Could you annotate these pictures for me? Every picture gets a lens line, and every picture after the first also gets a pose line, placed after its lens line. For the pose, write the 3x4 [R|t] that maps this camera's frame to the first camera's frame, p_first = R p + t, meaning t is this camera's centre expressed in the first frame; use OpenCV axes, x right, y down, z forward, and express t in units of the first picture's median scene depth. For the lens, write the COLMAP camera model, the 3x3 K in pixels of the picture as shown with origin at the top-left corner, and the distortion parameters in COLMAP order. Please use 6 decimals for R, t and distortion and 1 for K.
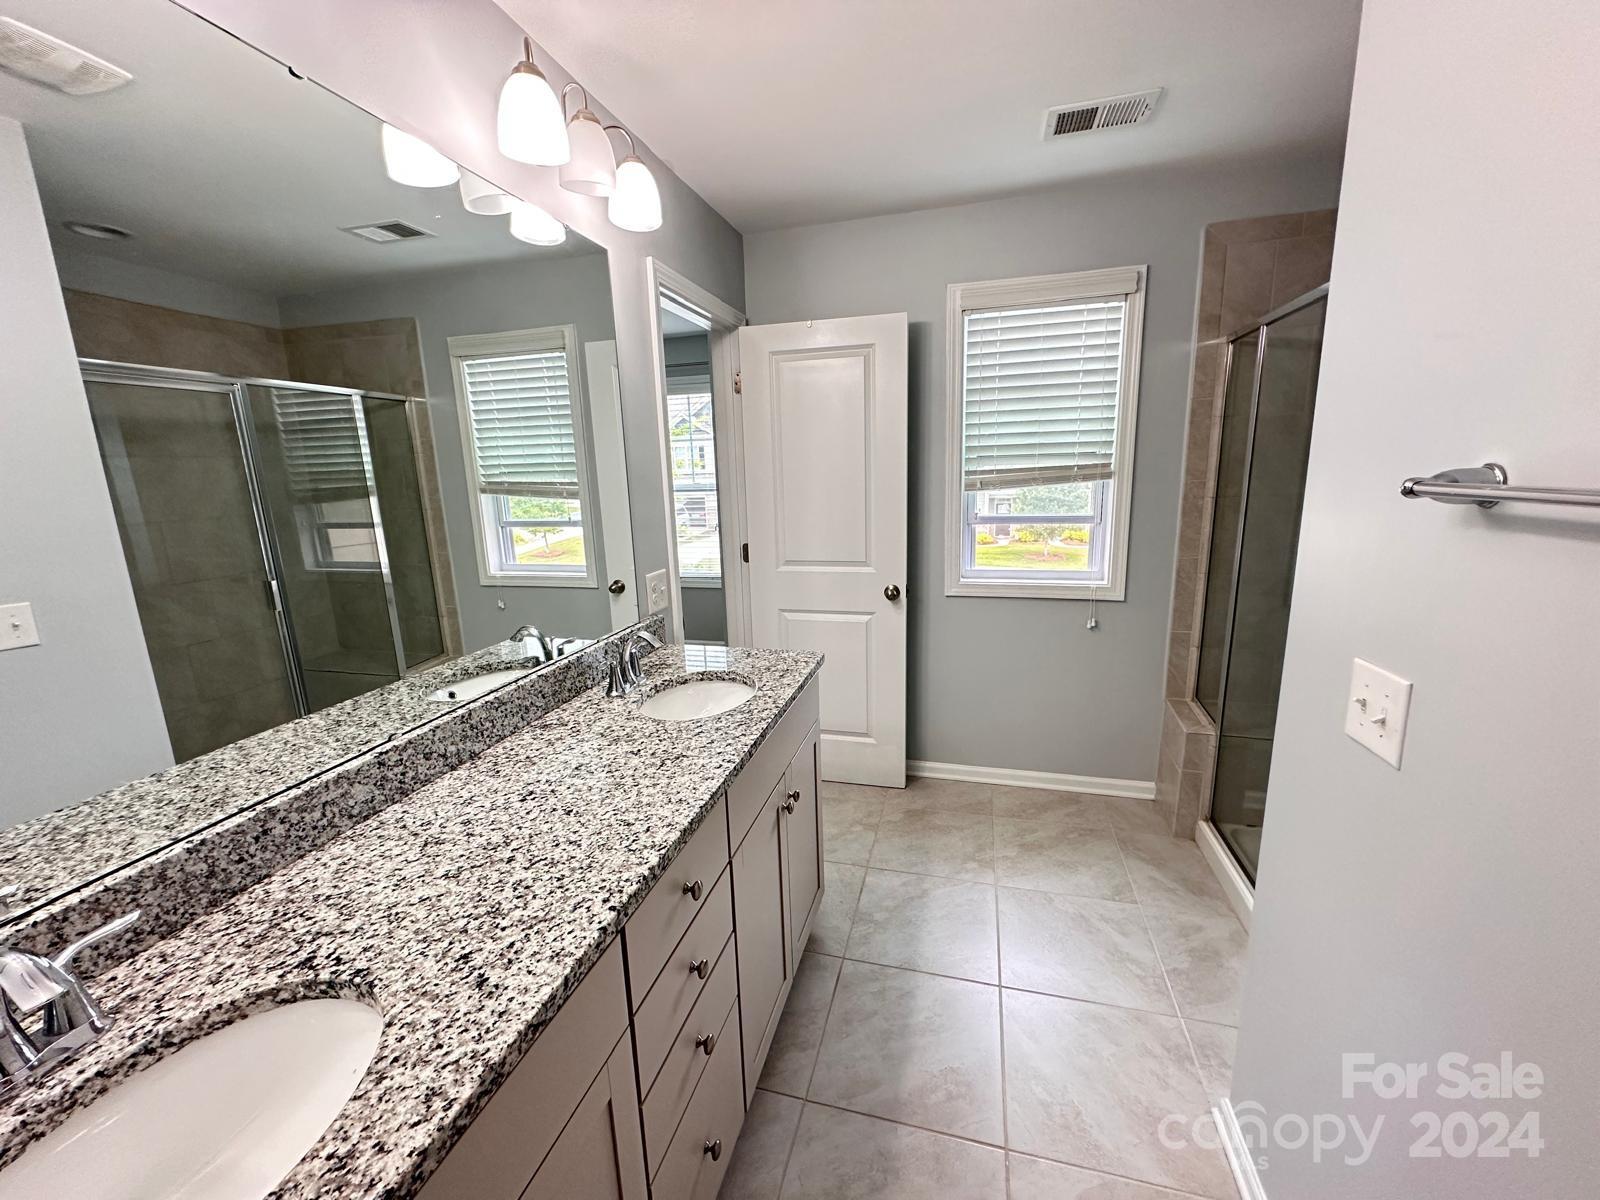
lens RADIAL K [[636.7, 0, 799.6], [0, 636.7, 597.7], [0, 0, 1]] dist [-0.004003, 0.001338]
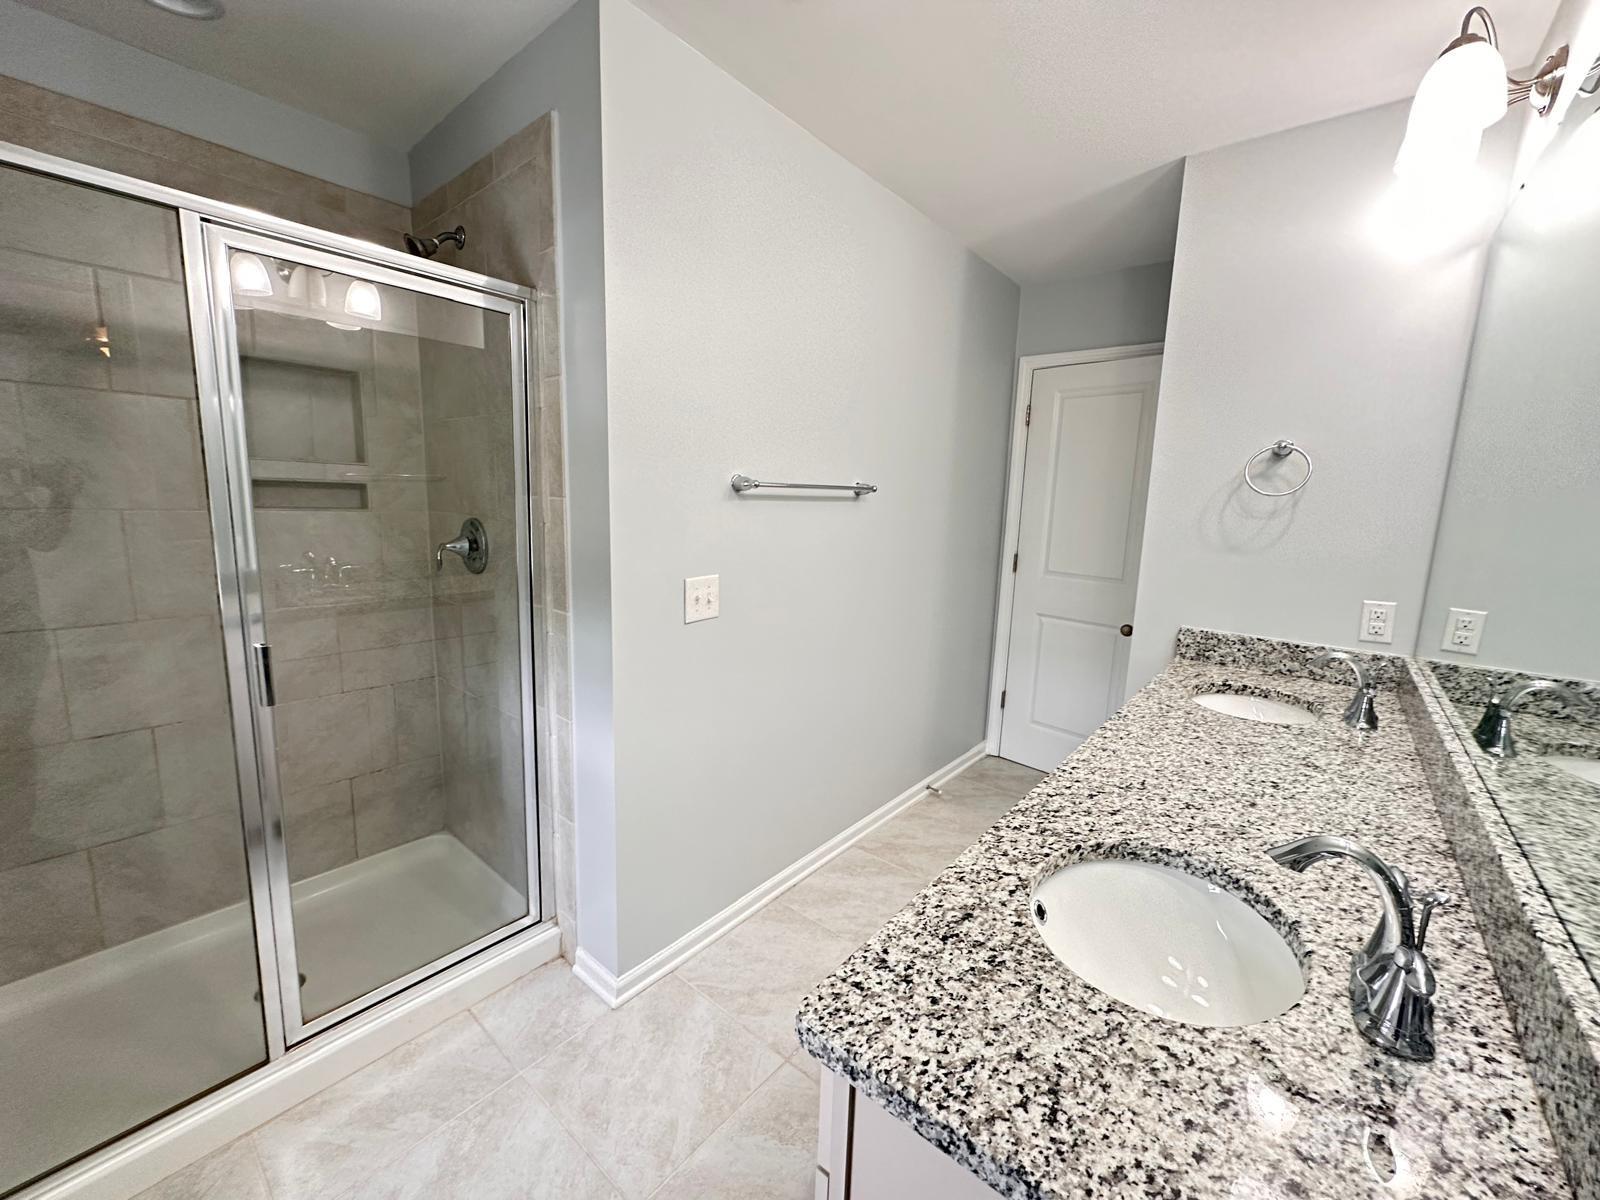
lens RADIAL K [[636.7, 0, 799.6], [0, 636.7, 597.7], [0, 0, 1]] dist [-0.004003, 0.001338]
pose [[-0.910869, -0.064227, 0.407667, -0.130936], [0.080473, 0.941213, 0.328090, -0.350812], [-0.404774, 0.331653, -0.852153, 2.021265]]
